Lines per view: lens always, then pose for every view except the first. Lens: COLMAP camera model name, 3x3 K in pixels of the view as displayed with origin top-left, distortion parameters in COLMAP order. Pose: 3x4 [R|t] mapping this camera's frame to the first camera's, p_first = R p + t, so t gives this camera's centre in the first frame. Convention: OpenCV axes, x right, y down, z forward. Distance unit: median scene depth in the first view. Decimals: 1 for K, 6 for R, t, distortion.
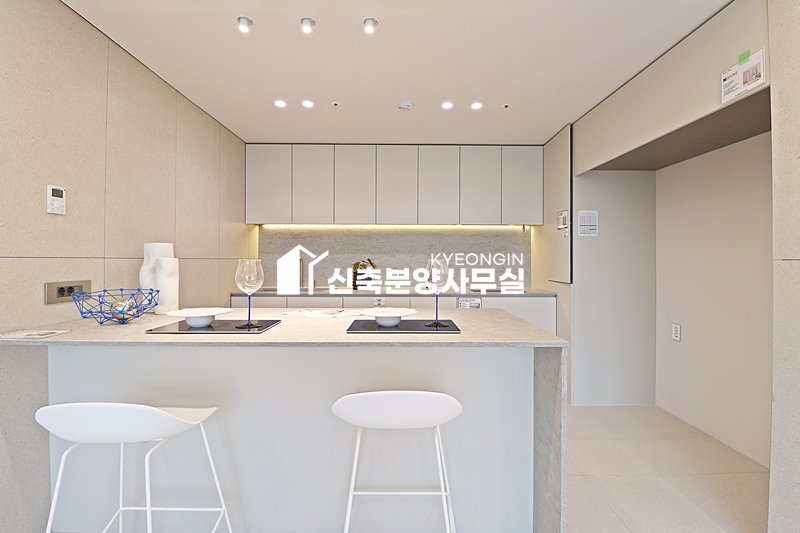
lens RADIAL K [[369.3, 0, 401.7], [0, 369.3, 258.9], [0, 0, 1]] dist [-0.007899, -0.008119]
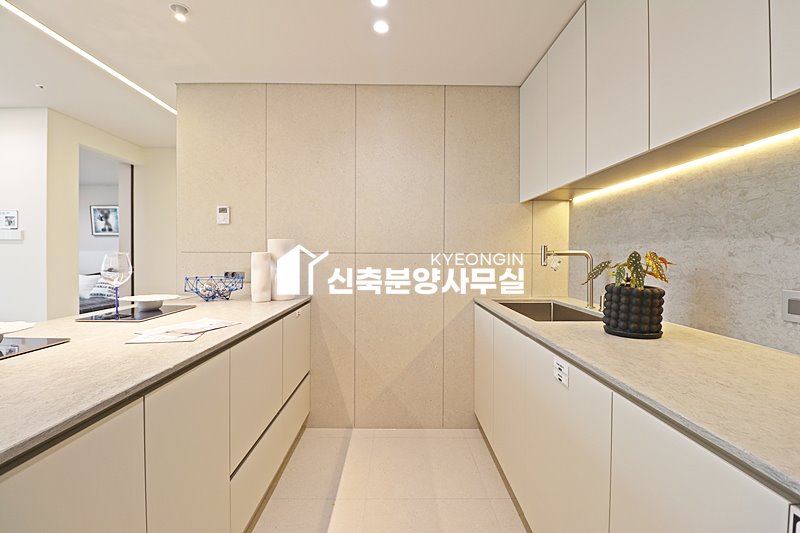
lens RADIAL K [[369.3, 0, 392.5], [0, 369.3, 259.6], [0, 0, 1]] dist [-0.007899, -0.008119]
pose [[-0.004079, 0.011876, -0.999921, 0.273763], [-0.002532, 0.999926, 0.011886, 0.003449], [0.999988, 0.002580, -0.004049, 0.769021]]
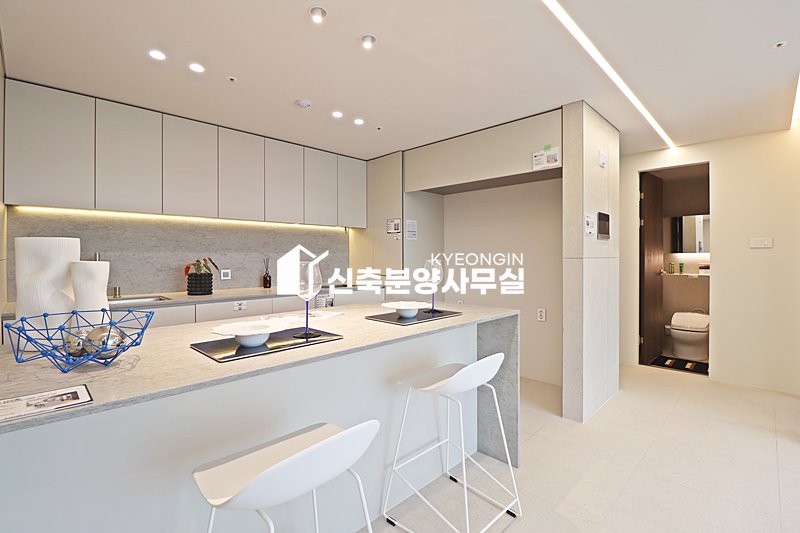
lens RADIAL K [[369.3, 0, 399.1], [0, 369.3, 259.6], [0, 0, 1]] dist [-0.007899, -0.008119]
pose [[0.708617, -0.010142, 0.705521, -0.383178], [0.002493, 0.999926, 0.011871, -0.005522], [-0.705589, -0.006653, 0.708590, 0.084990]]
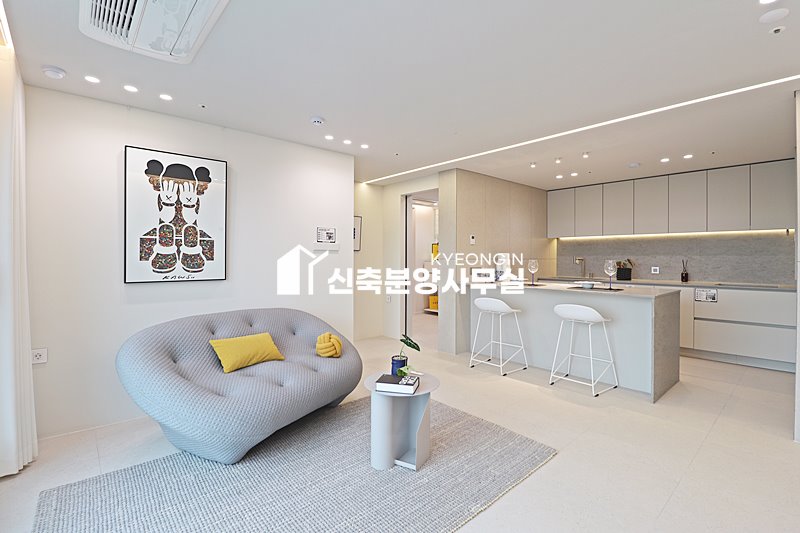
lens RADIAL K [[369.3, 0, 401.5], [0, 369.3, 256.8], [0, 0, 1]] dist [-0.007899, -0.008119]
pose [[0.661384, -0.003220, -0.750040, 0.409178], [0.002150, 0.999995, -0.002397, -0.007861], [0.750044, -0.000028, 0.661388, -0.632706]]
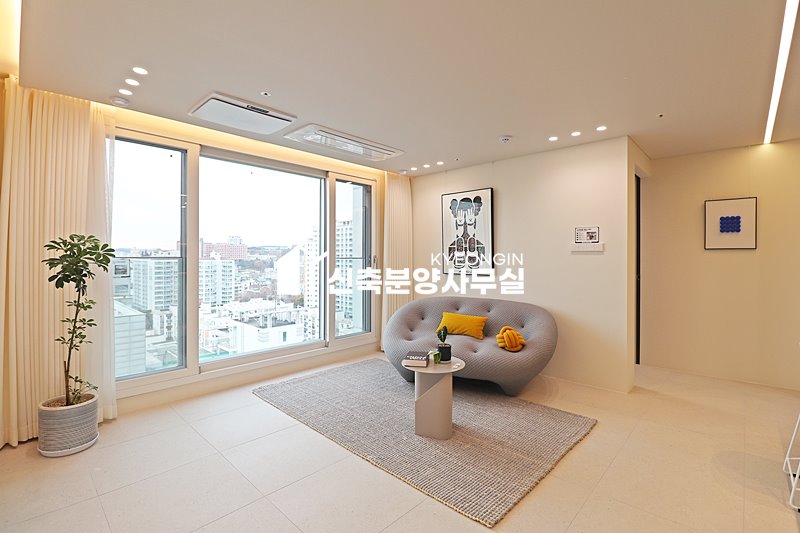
lens RADIAL K [[369.3, 0, 409.2], [0, 369.3, 254.8], [0, 0, 1]] dist [-0.007899, -0.008119]
pose [[-0.677901, -0.009447, -0.735092, 0.520644], [-0.001079, 0.999929, -0.011856, -0.008175], [0.735152, -0.007244, -0.677863, 0.224260]]
